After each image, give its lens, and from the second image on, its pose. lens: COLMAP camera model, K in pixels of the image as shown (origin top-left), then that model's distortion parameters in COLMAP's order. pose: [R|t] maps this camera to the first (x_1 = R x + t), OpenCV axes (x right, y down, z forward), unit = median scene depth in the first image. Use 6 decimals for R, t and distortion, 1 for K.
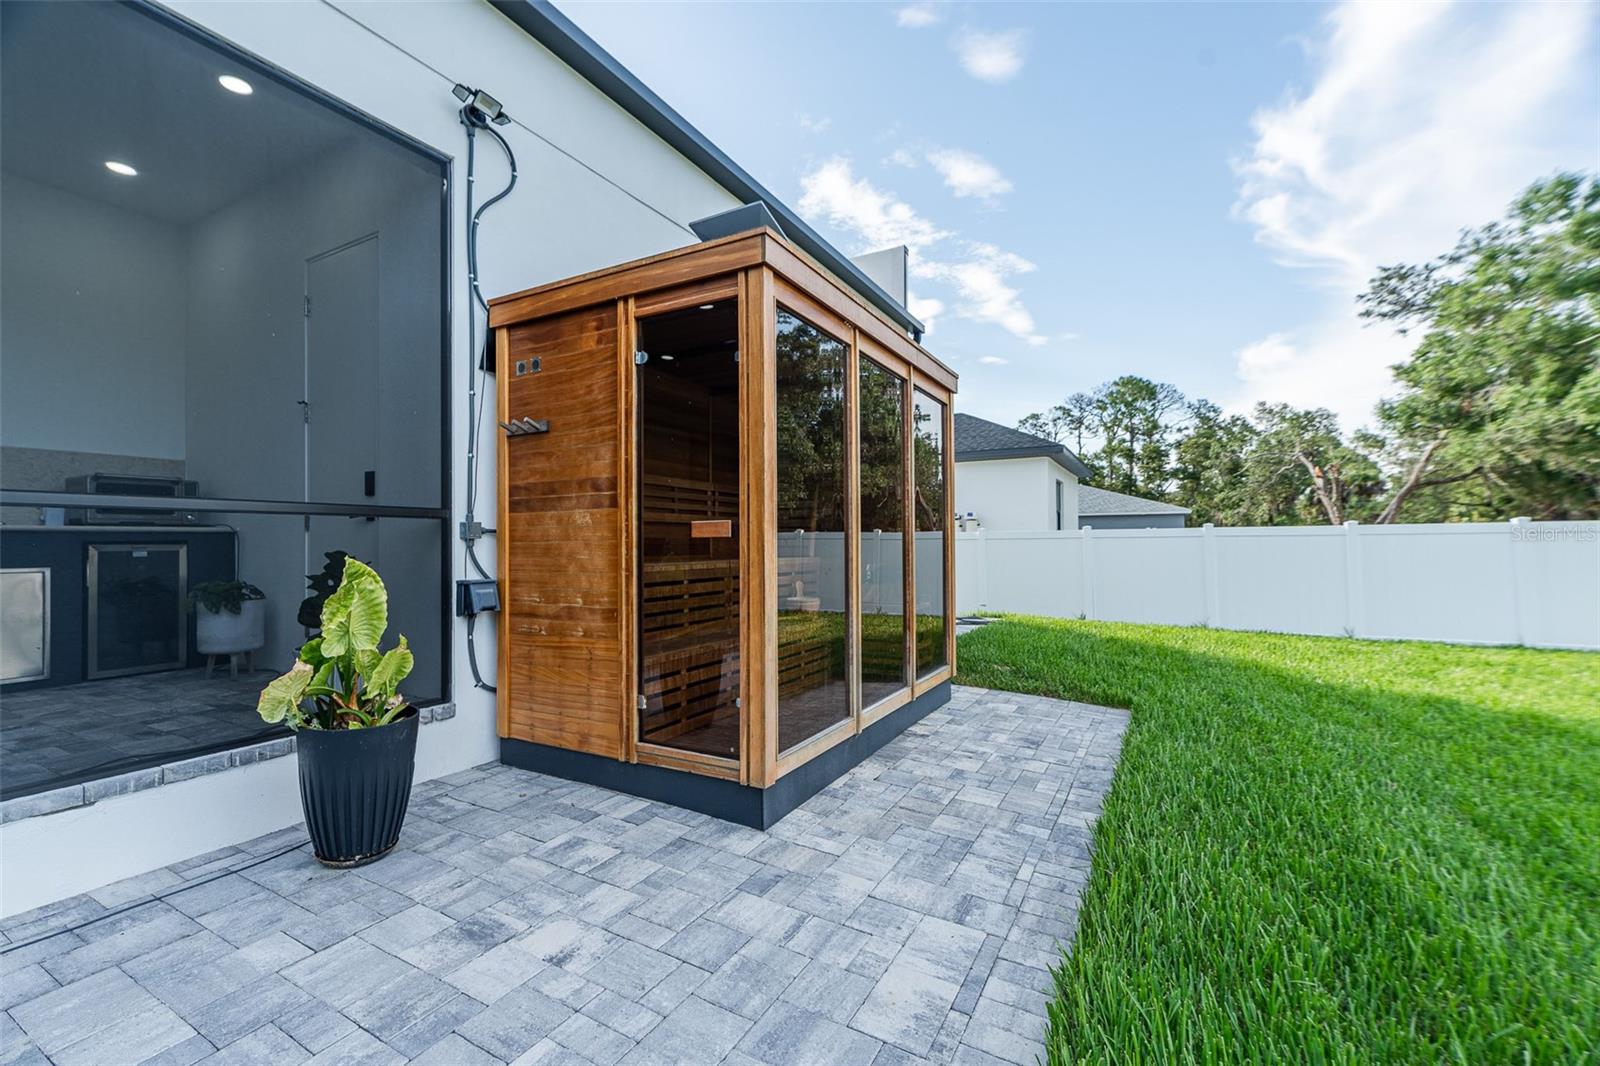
lens RADIAL K [[683.6, 0, 790.8], [0, 683.6, 547.7], [0, 0, 1]] dist [-0.001758, -0.000570]
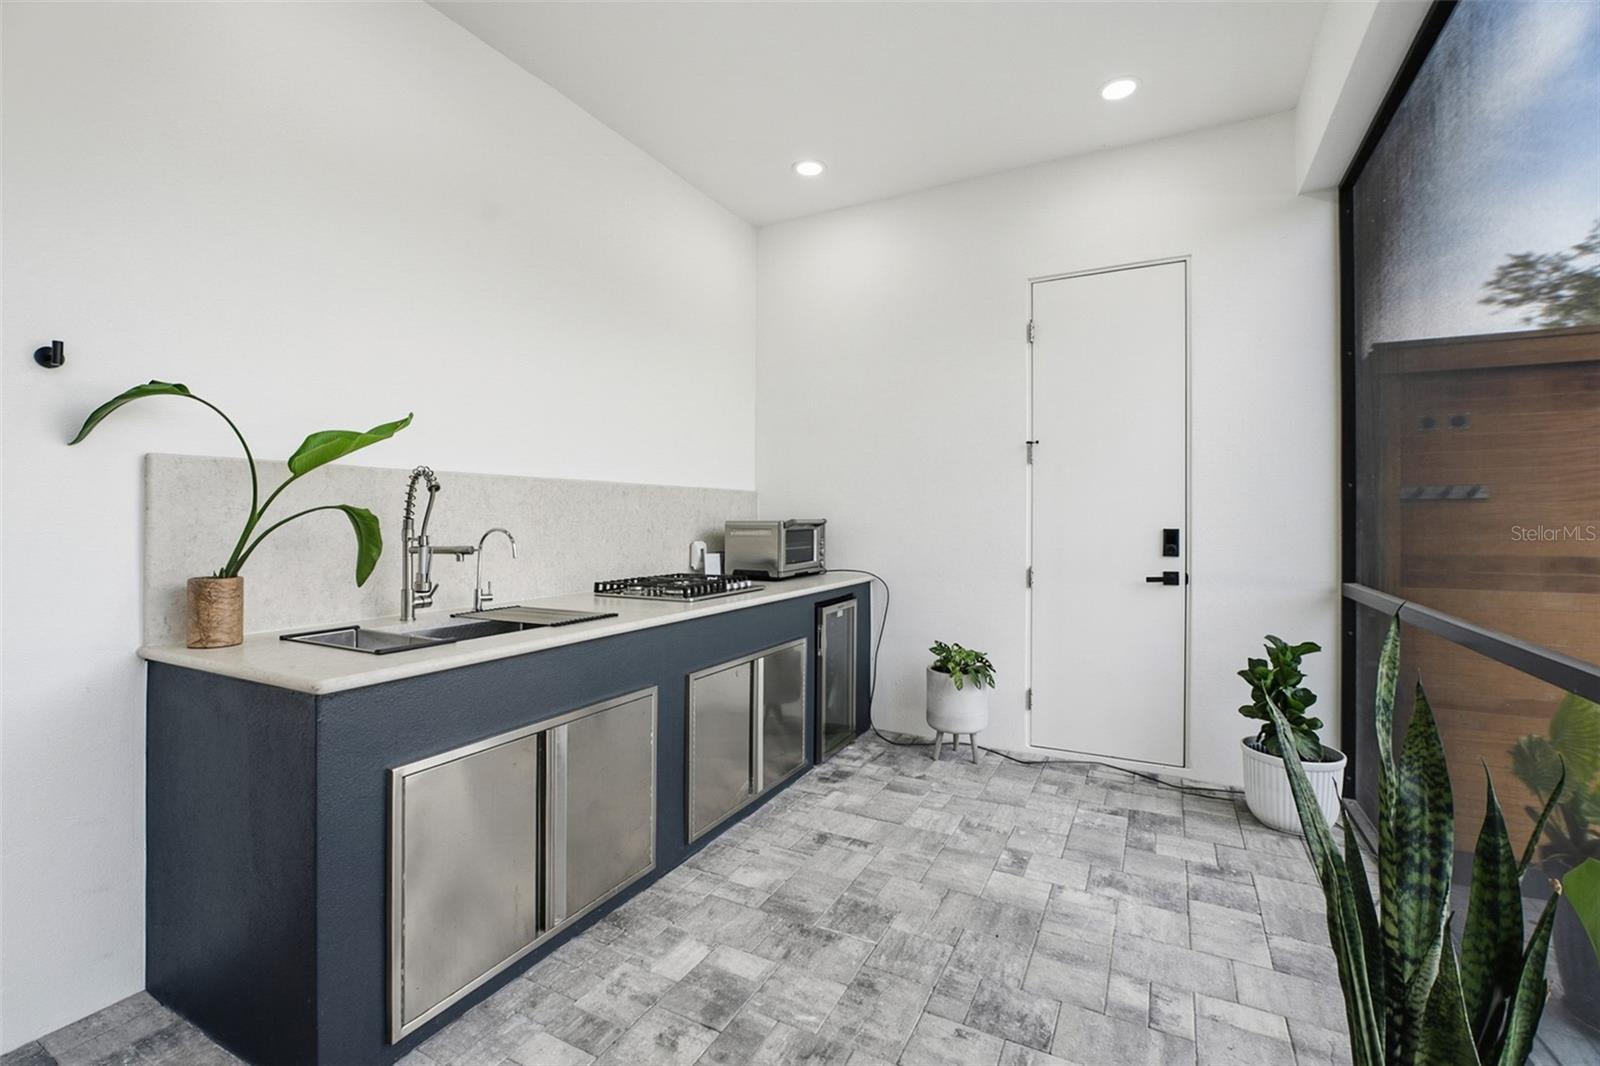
lens RADIAL K [[707.5, 0, 798.8], [0, 707.5, 521.4], [0, 0, 1]] dist [-0.009343, 0.000106]
pose [[0.999352, 0.007238, 0.035267, -0.234195], [-0.007408, 0.999962, 0.004693, -0.025733], [-0.035232, -0.004951, 0.999367, 0.024269]]
